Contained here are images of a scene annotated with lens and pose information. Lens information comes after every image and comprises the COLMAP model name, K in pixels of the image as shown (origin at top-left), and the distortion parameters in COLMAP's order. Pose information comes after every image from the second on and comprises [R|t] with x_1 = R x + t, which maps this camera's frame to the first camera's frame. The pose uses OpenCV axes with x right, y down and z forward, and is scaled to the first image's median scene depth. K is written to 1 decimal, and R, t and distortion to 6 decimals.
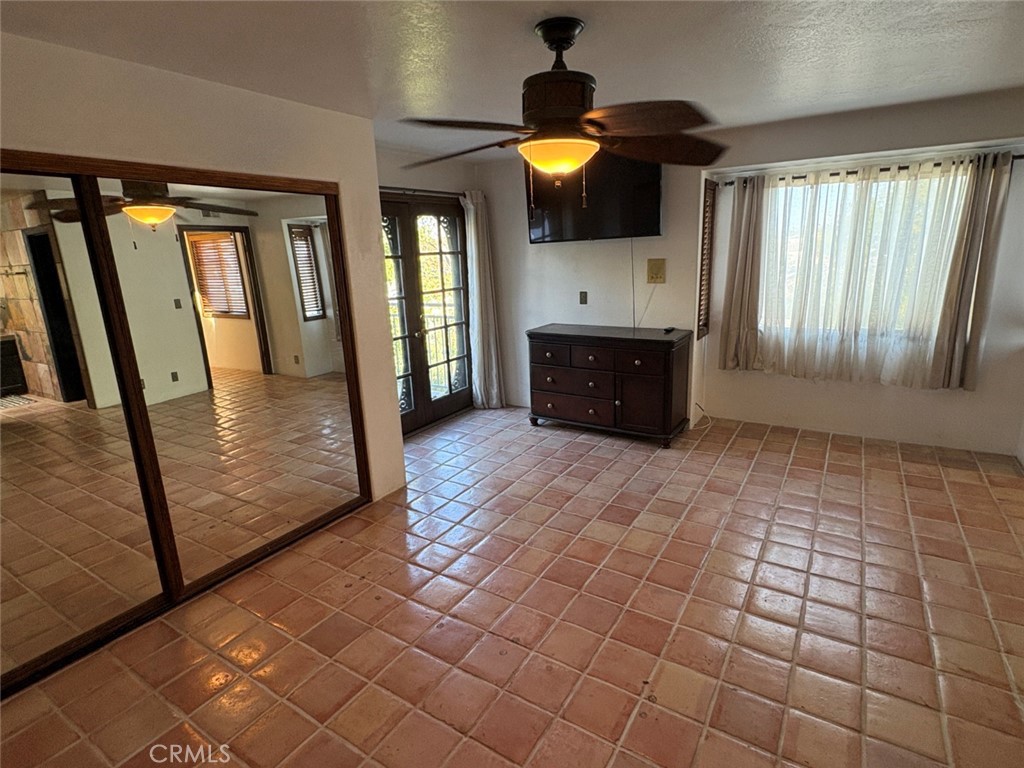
lens RADIAL K [[528.0, 0, 515.0], [0, 528.0, 385.6], [0, 0, 1]] dist [0.000187, 0.001522]
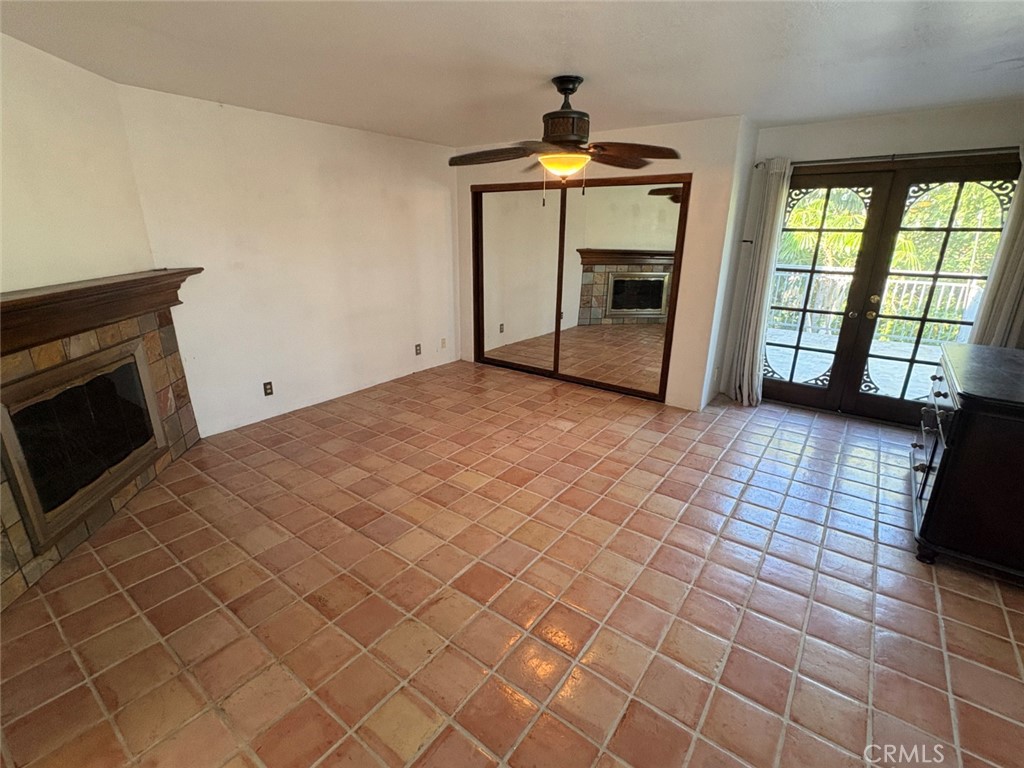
lens RADIAL K [[480.4, 0, 513.1], [0, 480.4, 385.8], [0, 0, 1]] dist [-0.002436, 0.000330]
pose [[-0.079722, 0.344468, -0.935407, 0.816189], [-0.255267, 0.900048, 0.353203, -0.149511], [0.963578, 0.266937, 0.016178, 0.495288]]
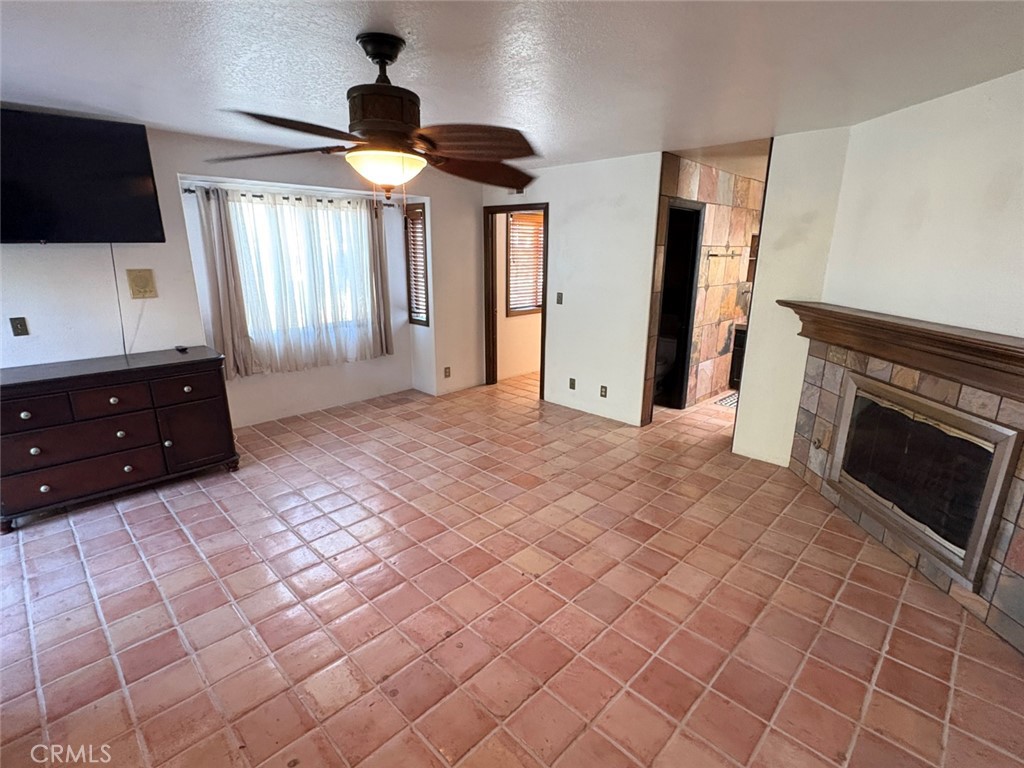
lens RADIAL K [[501.2, 0, 502.4], [0, 501.2, 384.6], [0, 0, 1]] dist [0.000106, 0.001648]
pose [[0.229995, -0.221464, 0.947658, -0.436573], [0.232432, 0.958083, 0.167490, -0.070010], [-0.945028, 0.181744, 0.271830, 0.295736]]
